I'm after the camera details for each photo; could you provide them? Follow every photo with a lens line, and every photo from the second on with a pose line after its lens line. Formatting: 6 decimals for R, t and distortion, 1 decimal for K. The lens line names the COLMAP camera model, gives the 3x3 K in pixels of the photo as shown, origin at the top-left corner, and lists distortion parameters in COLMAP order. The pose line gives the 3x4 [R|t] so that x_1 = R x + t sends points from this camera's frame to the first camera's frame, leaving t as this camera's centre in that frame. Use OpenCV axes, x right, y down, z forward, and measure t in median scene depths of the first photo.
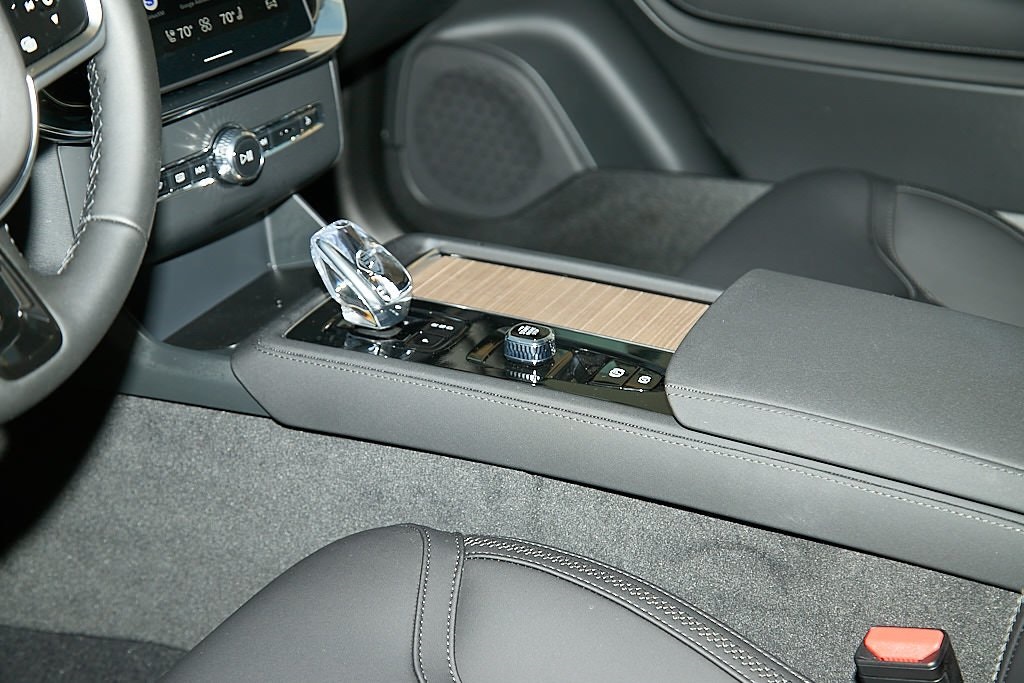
lens RADIAL K [[1709.3, 0, 512.0], [0, 1709.3, 341.5], [0, 0, 1]] dist [0.001196, -0.249142]
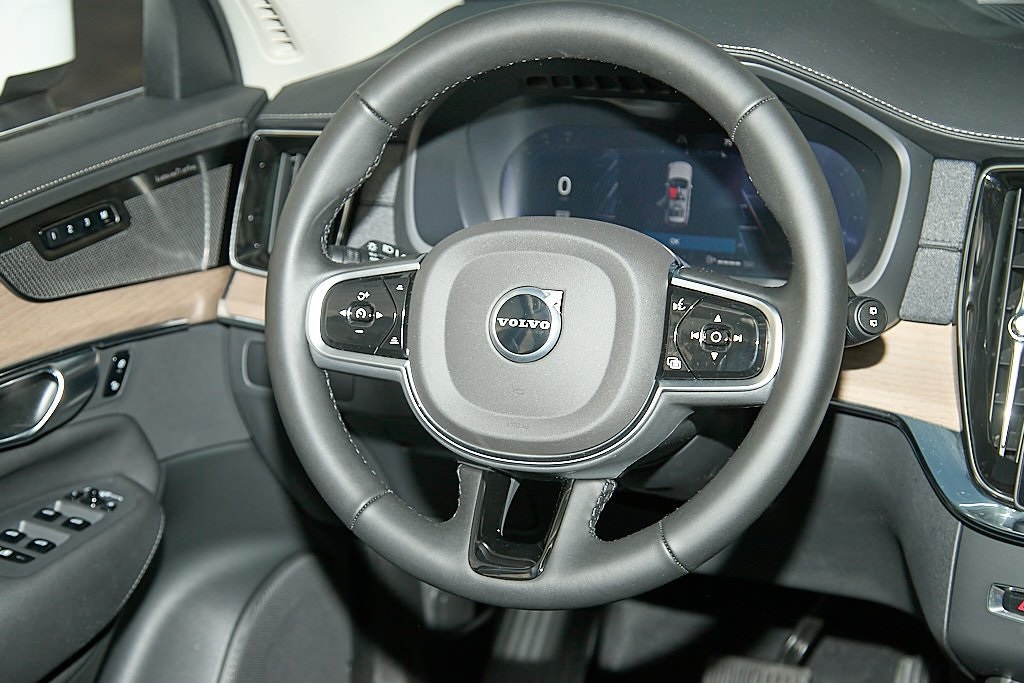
lens RADIAL K [[1779.3, 0, 512.0], [0, 1779.3, 341.5], [0, 0, 1]] dist [-0.011680, -0.090233]
pose [[0.064252, 0.296011, -0.953021, 0.626440], [-0.435932, 0.867383, 0.240022, -0.310301], [0.897683, 0.400030, 0.184772, 0.477729]]
